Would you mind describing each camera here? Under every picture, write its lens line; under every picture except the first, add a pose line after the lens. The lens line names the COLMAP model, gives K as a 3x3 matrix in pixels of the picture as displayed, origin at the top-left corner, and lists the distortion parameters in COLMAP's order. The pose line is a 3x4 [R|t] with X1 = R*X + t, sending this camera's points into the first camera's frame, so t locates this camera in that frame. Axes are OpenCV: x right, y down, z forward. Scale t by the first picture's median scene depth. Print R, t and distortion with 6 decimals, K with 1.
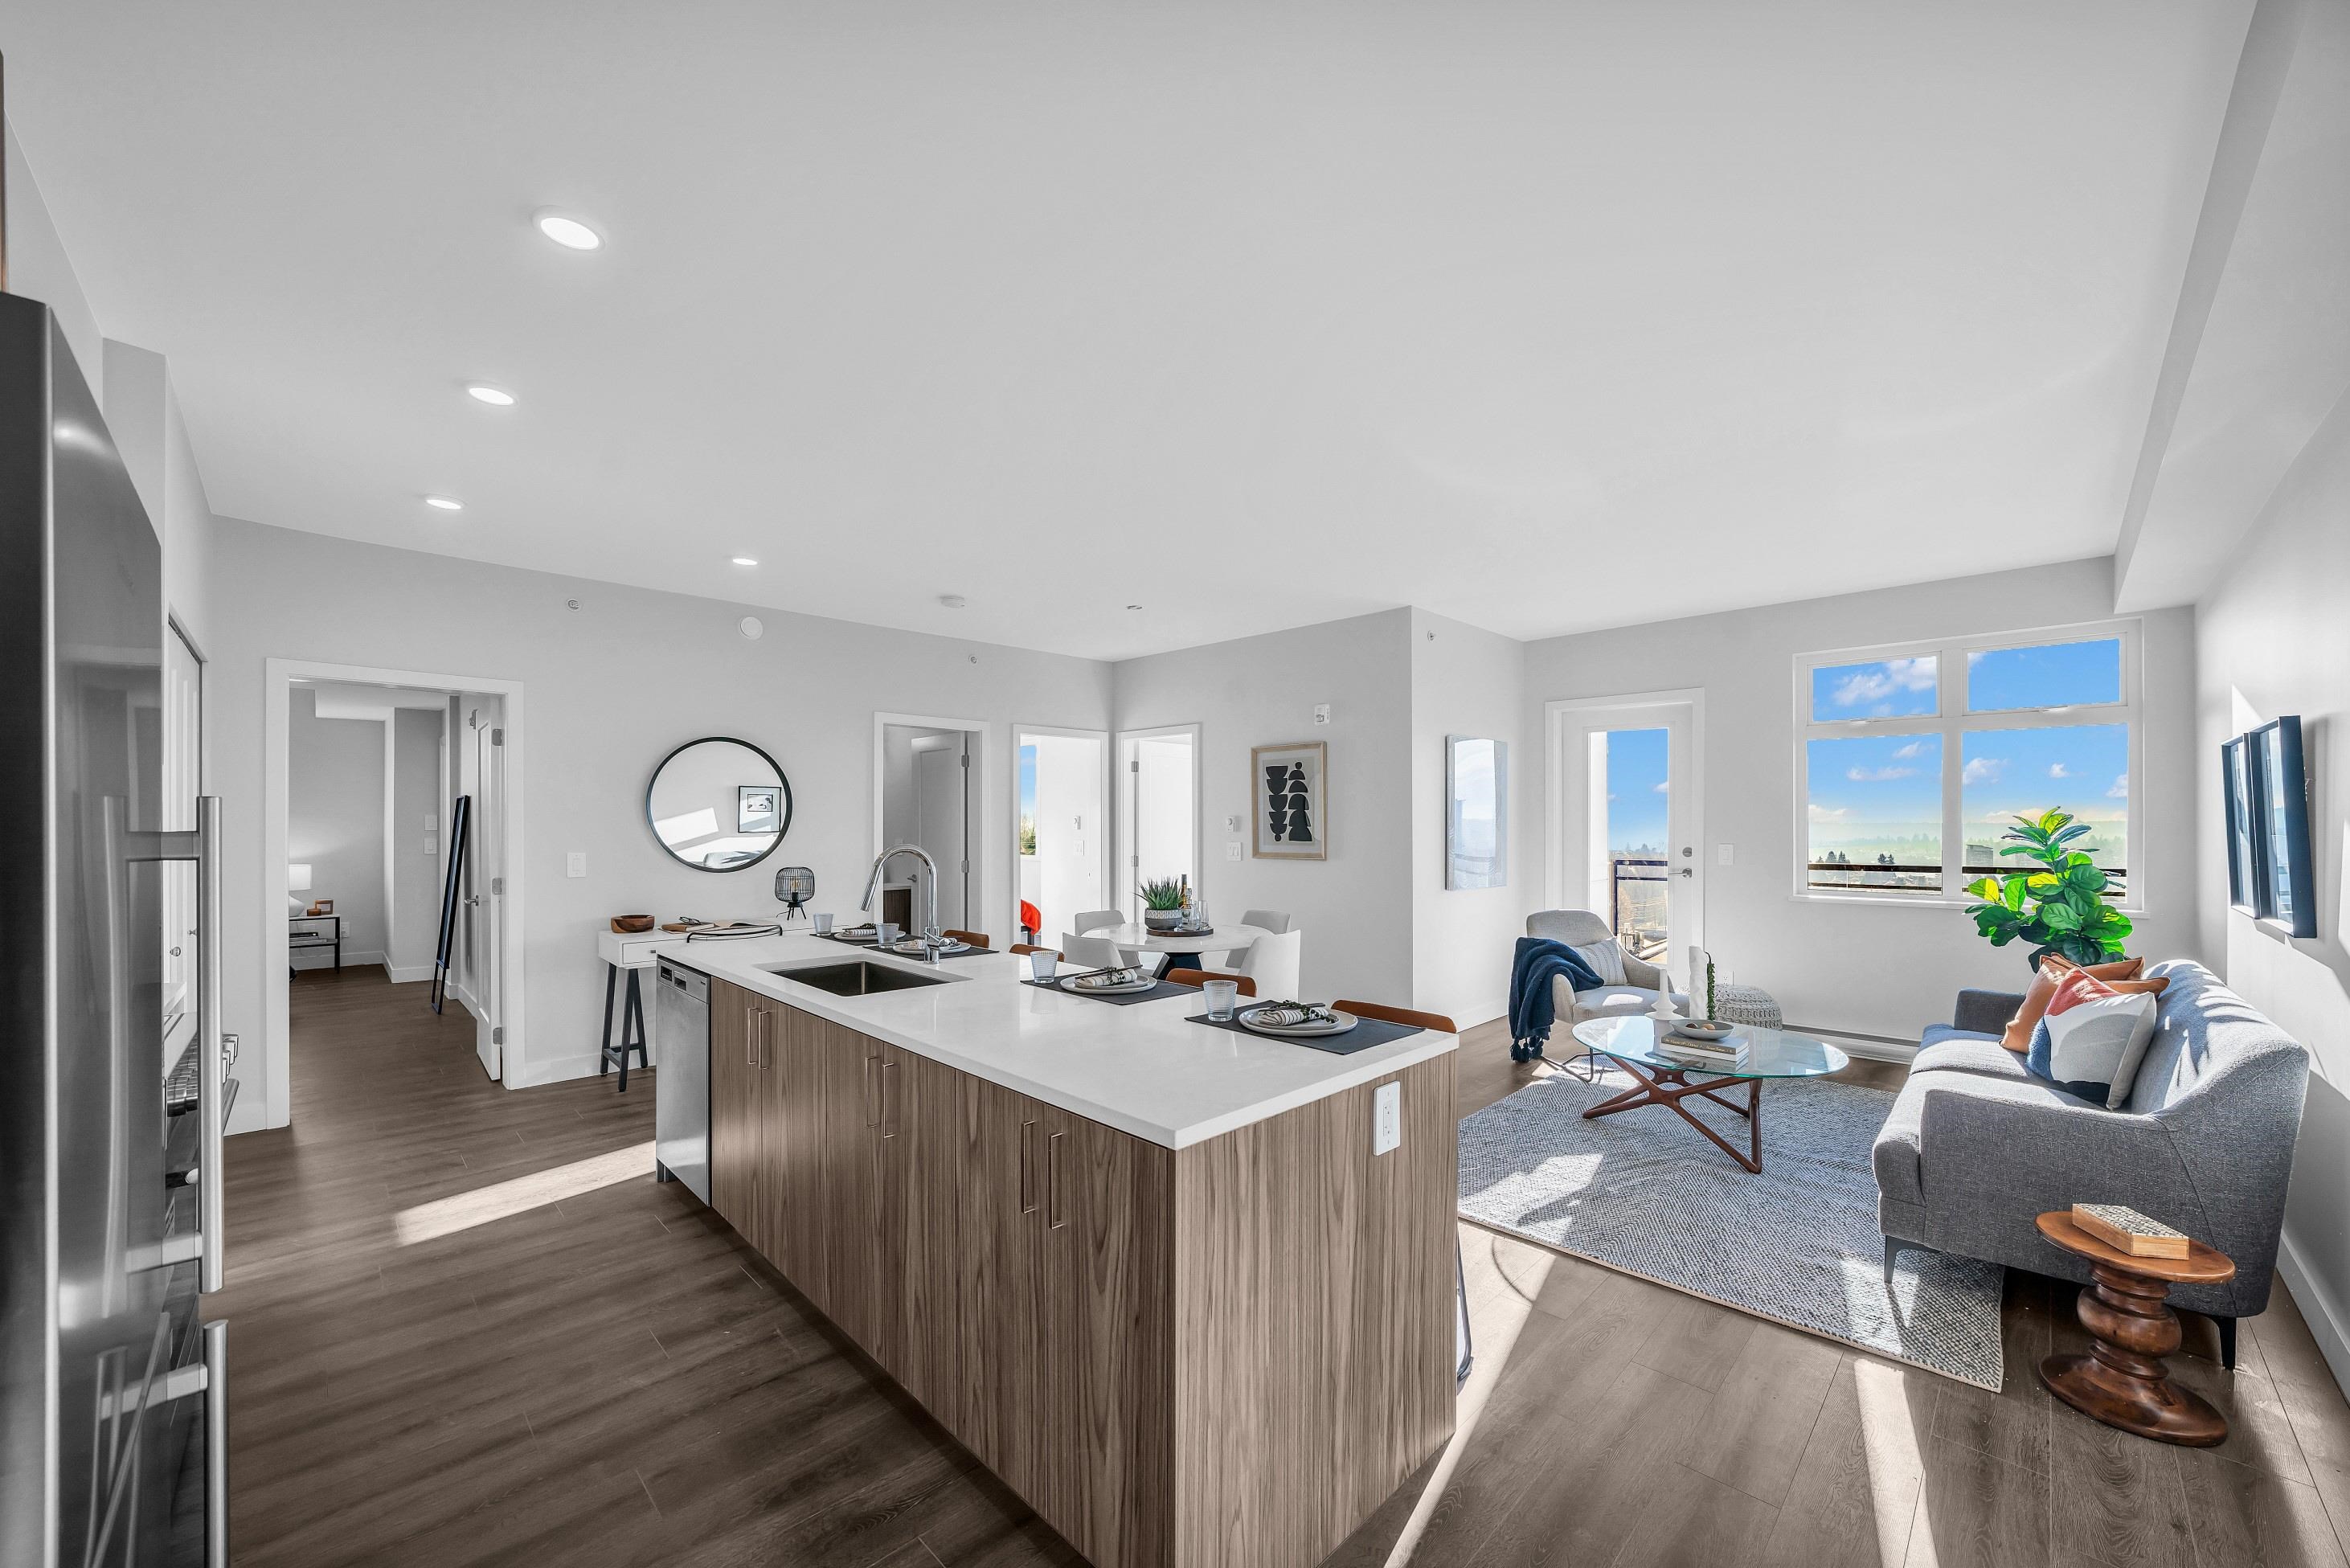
lens RADIAL K [[880.3, 0, 1201.3], [0, 880.3, 821.7], [0, 0, 1]] dist [-0.025891, 0.005108]
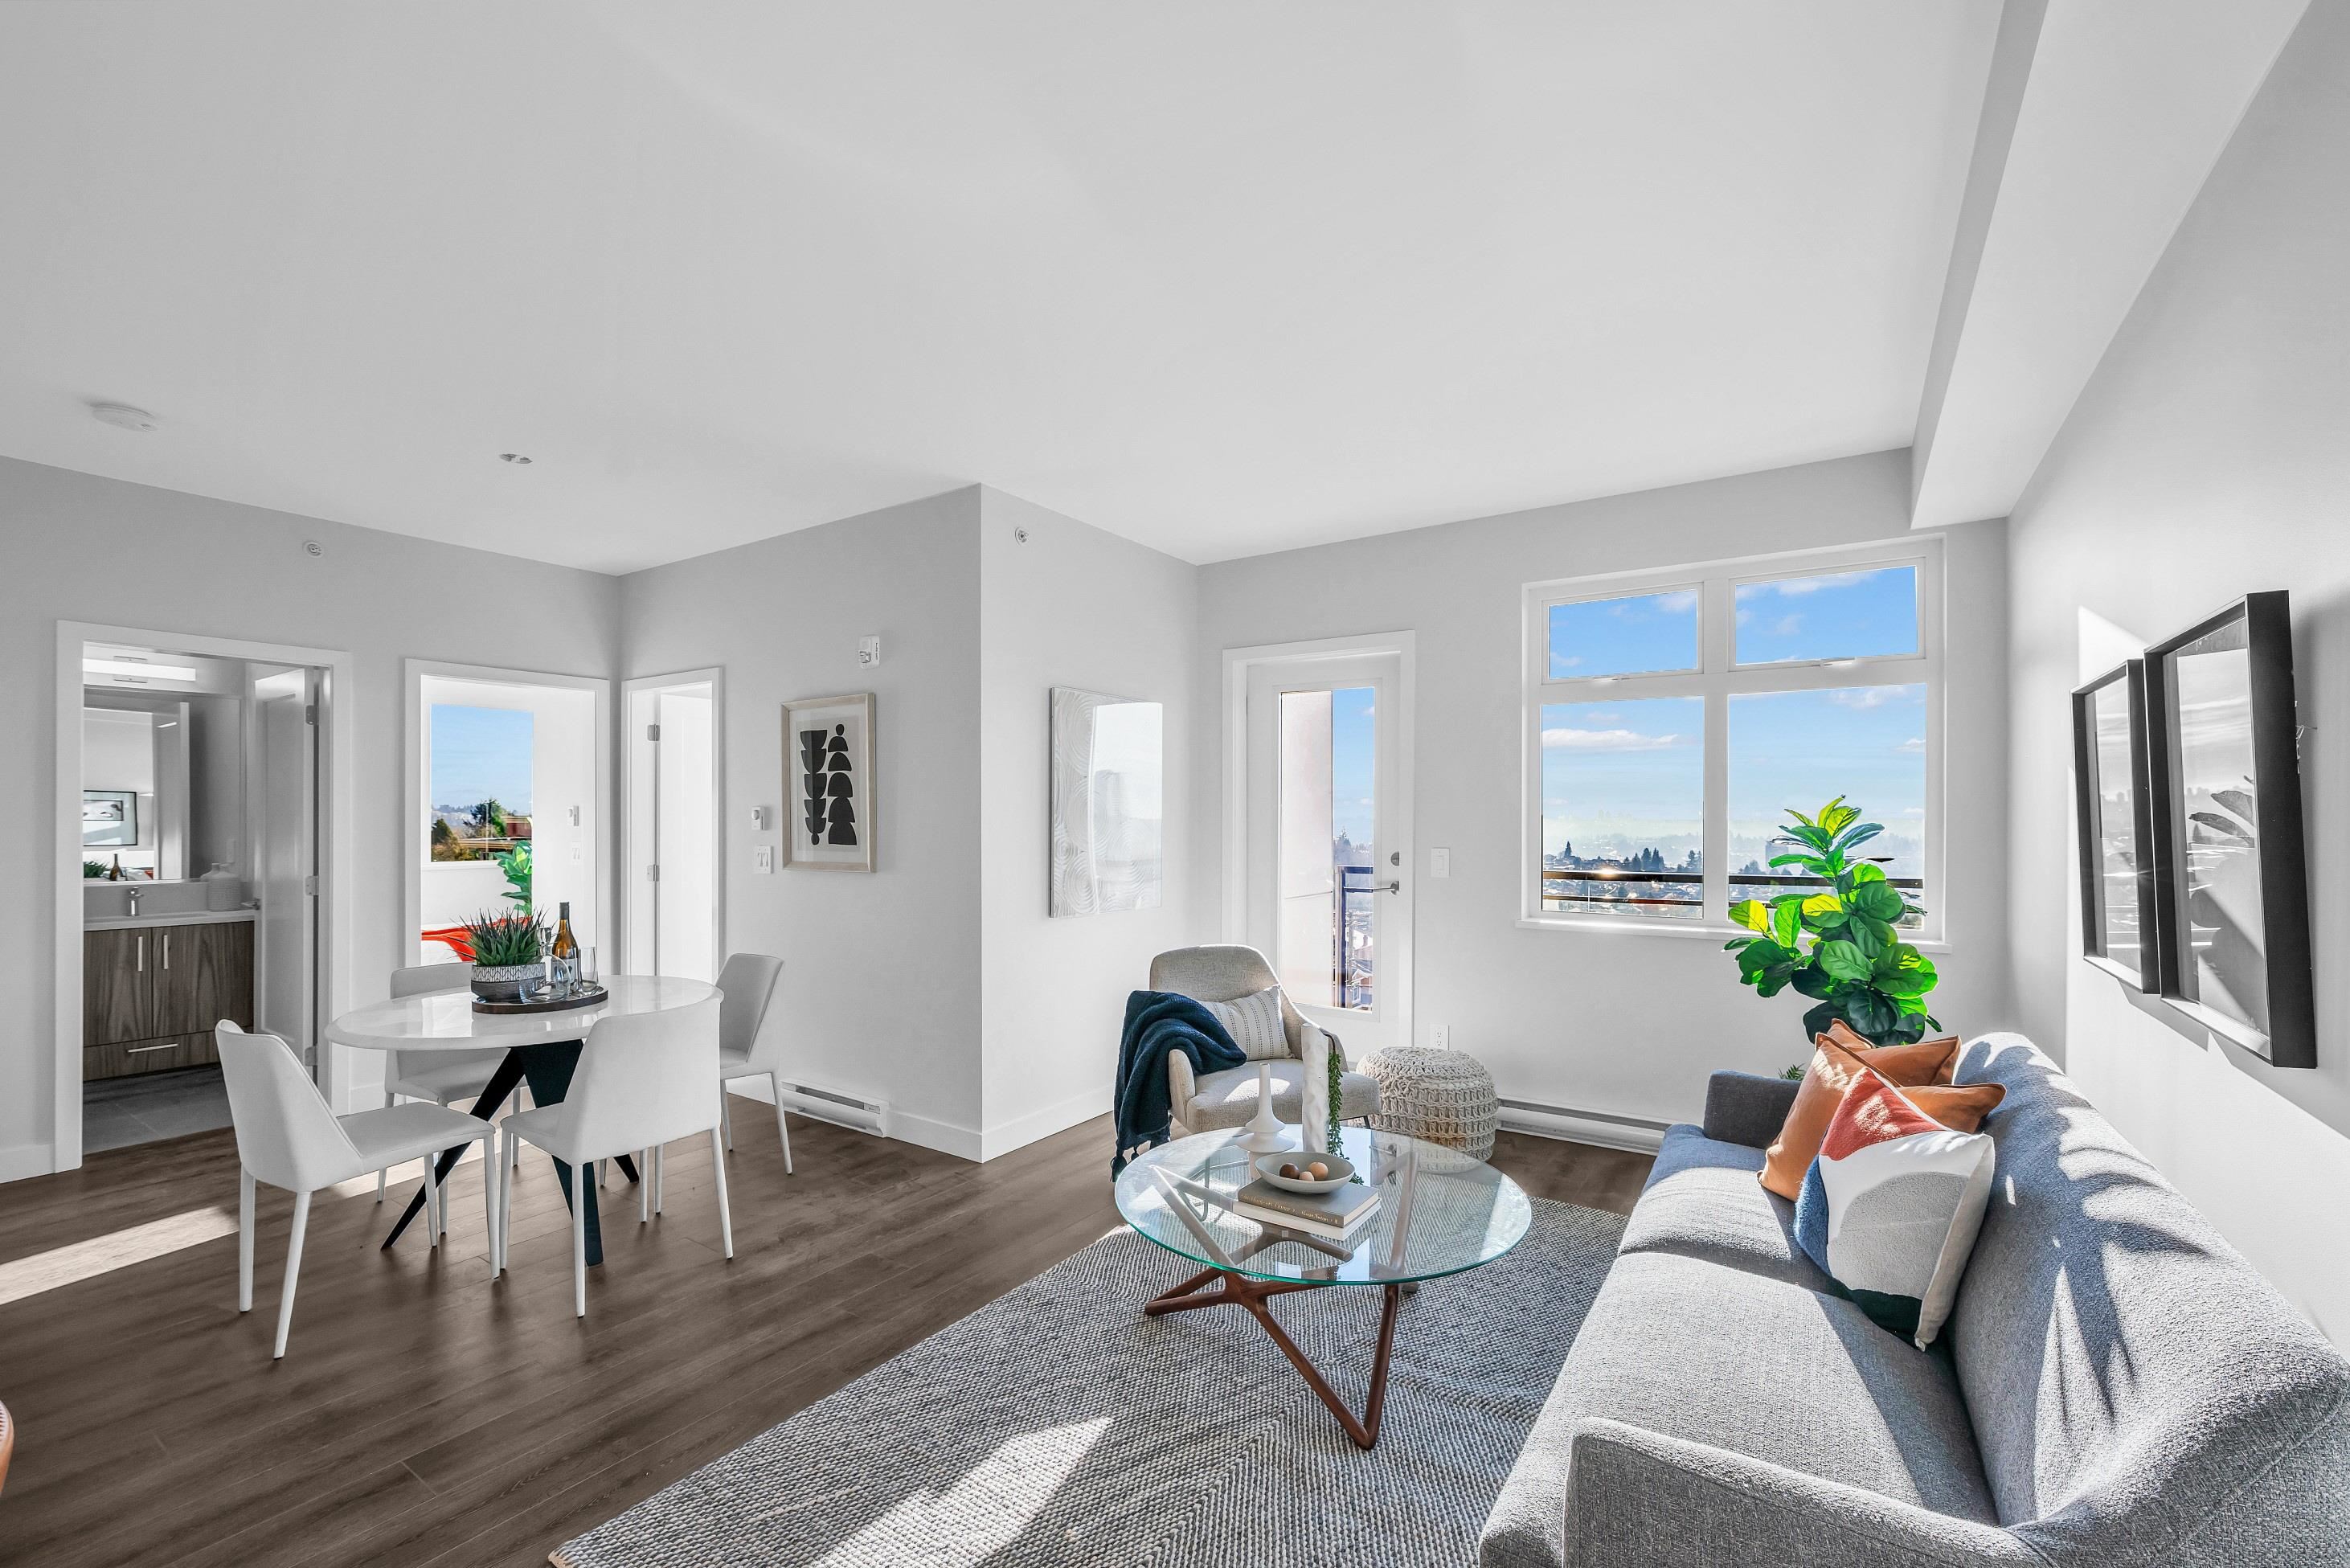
lens RADIAL K [[975.7, 0, 1200.6], [0, 975.7, 821.2], [0, 0, 1]] dist [-0.022827, 0.004486]
pose [[0.980770, 0.002513, 0.195153, 0.281430], [-0.003396, 0.999985, 0.004189, 0.000798], [-0.195140, -0.004772, 0.980764, 0.283158]]
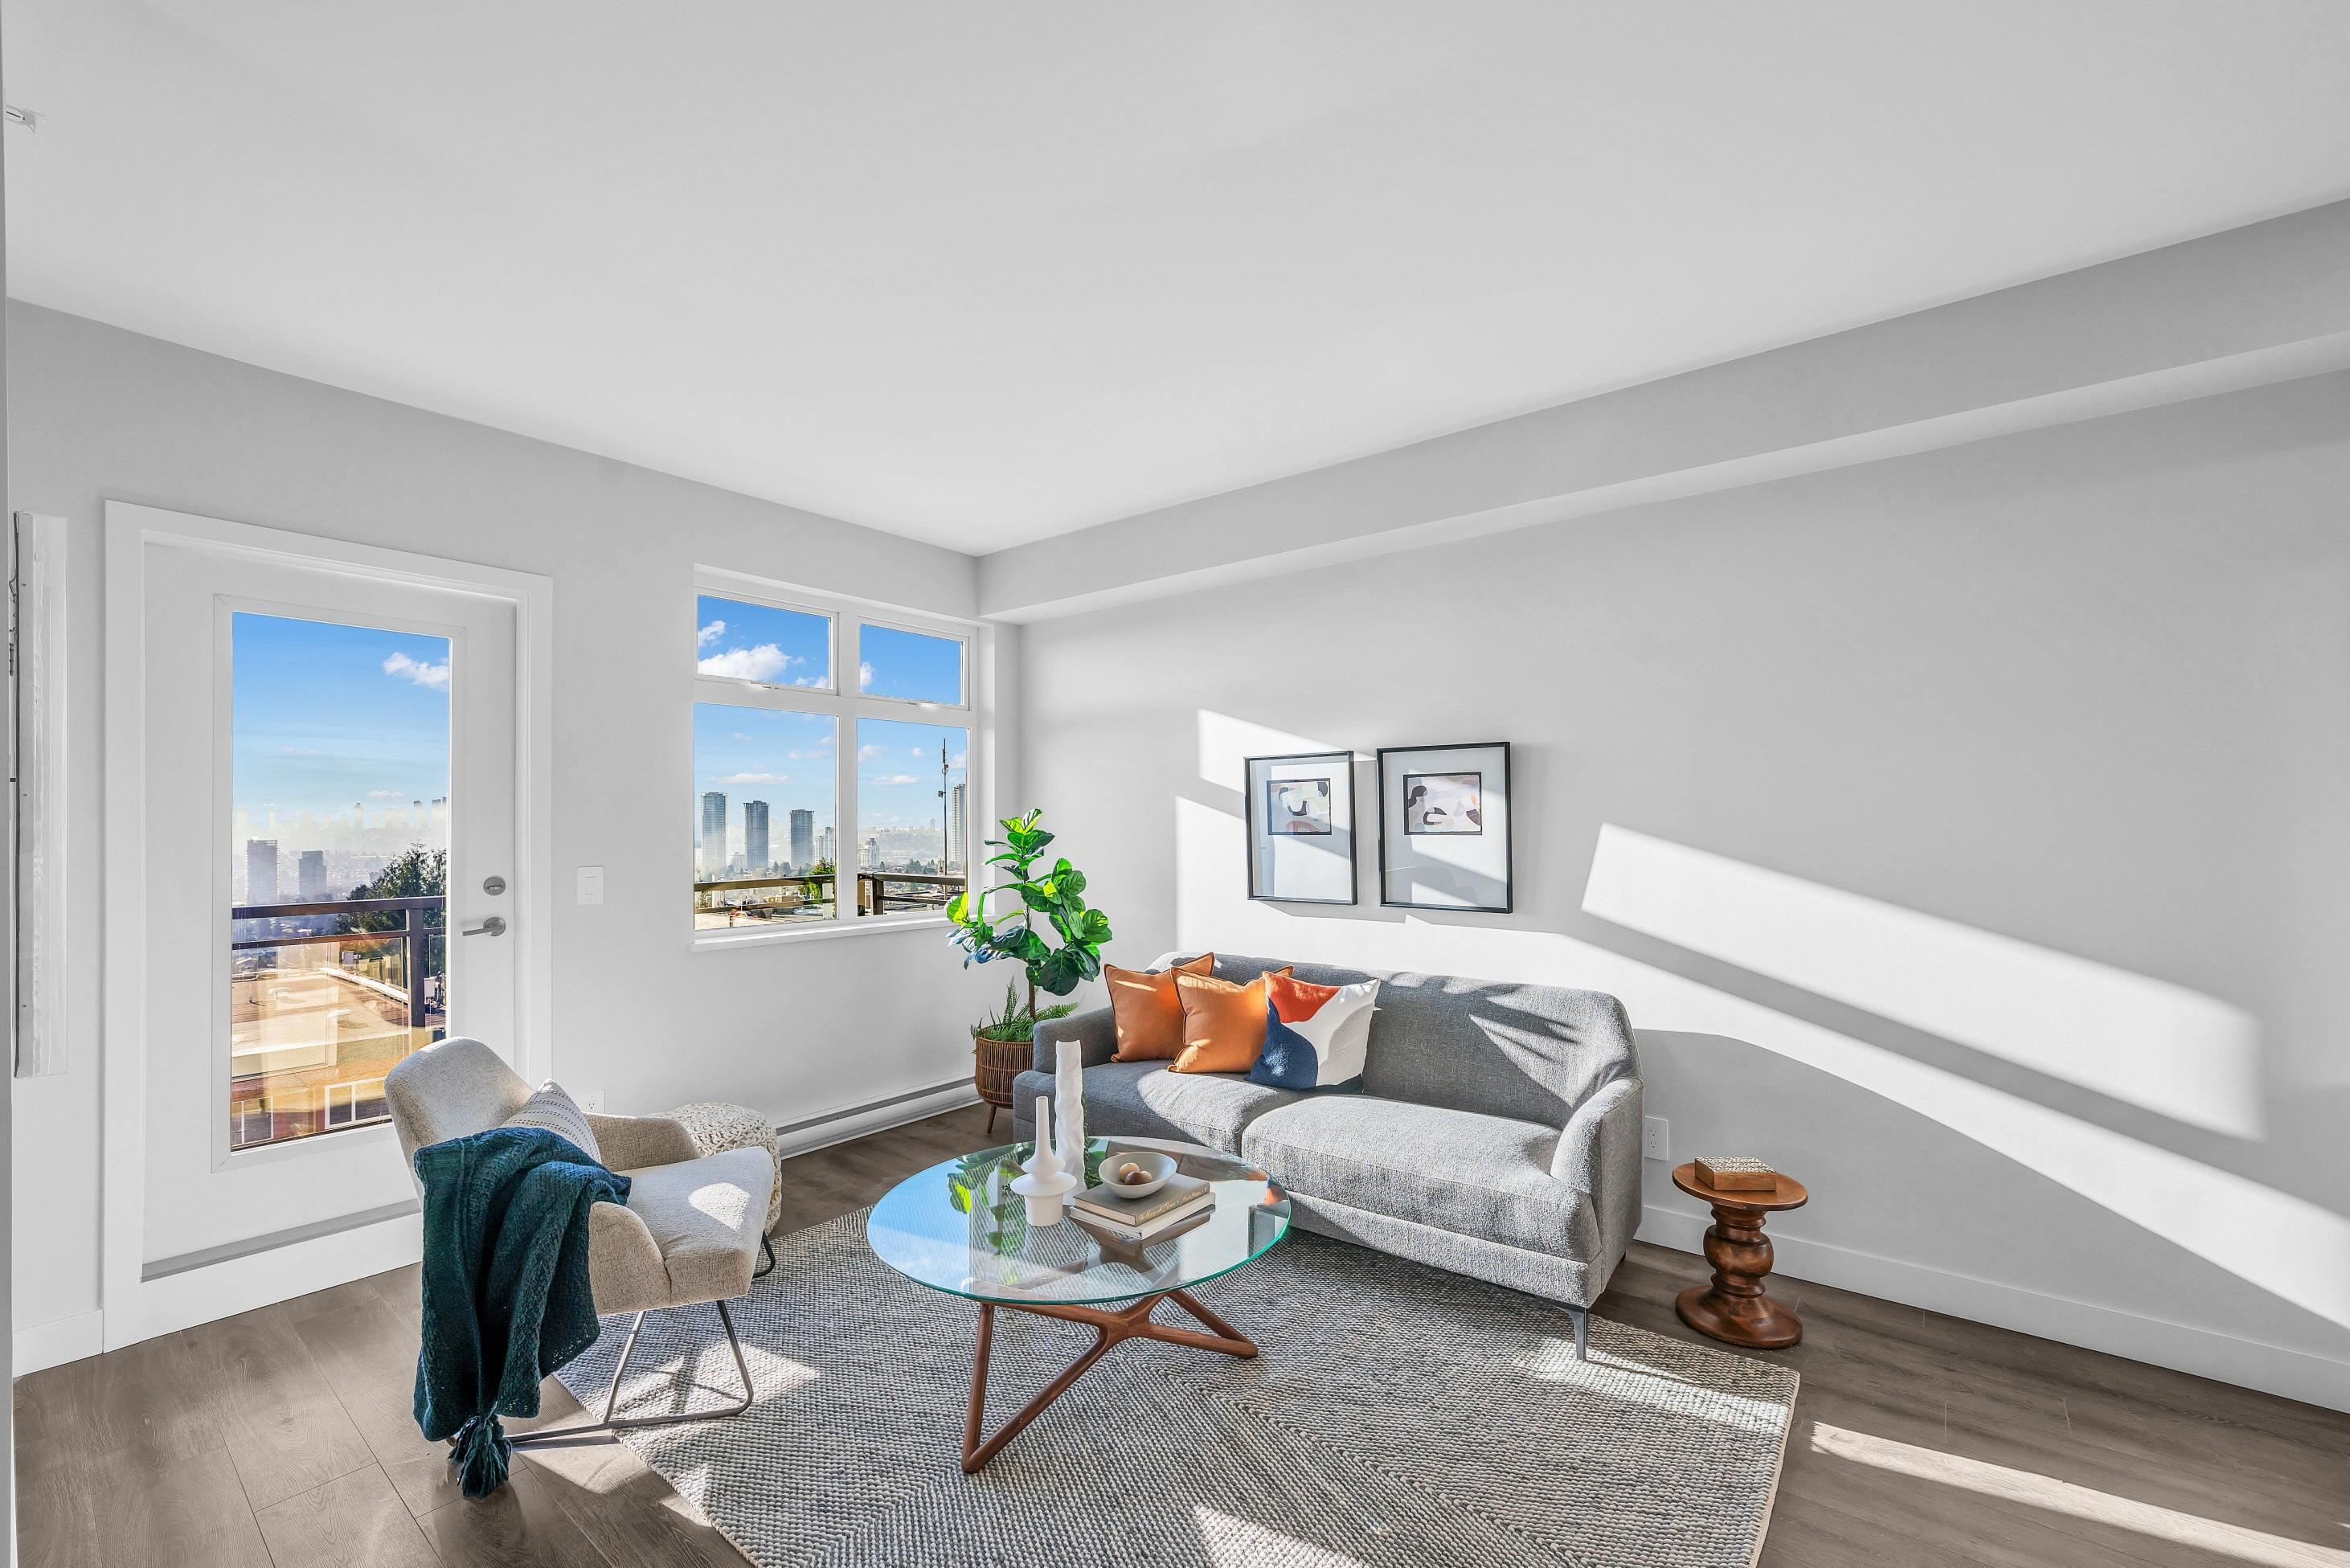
lens RADIAL K [[958.9, 0, 1183.9], [0, 958.9, 827.5], [0, 0, 1]] dist [-0.012788, 0.000378]
pose [[-0.098068, 0.001824, 0.995178, -0.054814], [0.001648, 0.999997, -0.001671, 0.002621], [-0.995178, 0.001476, -0.098071, 0.765123]]
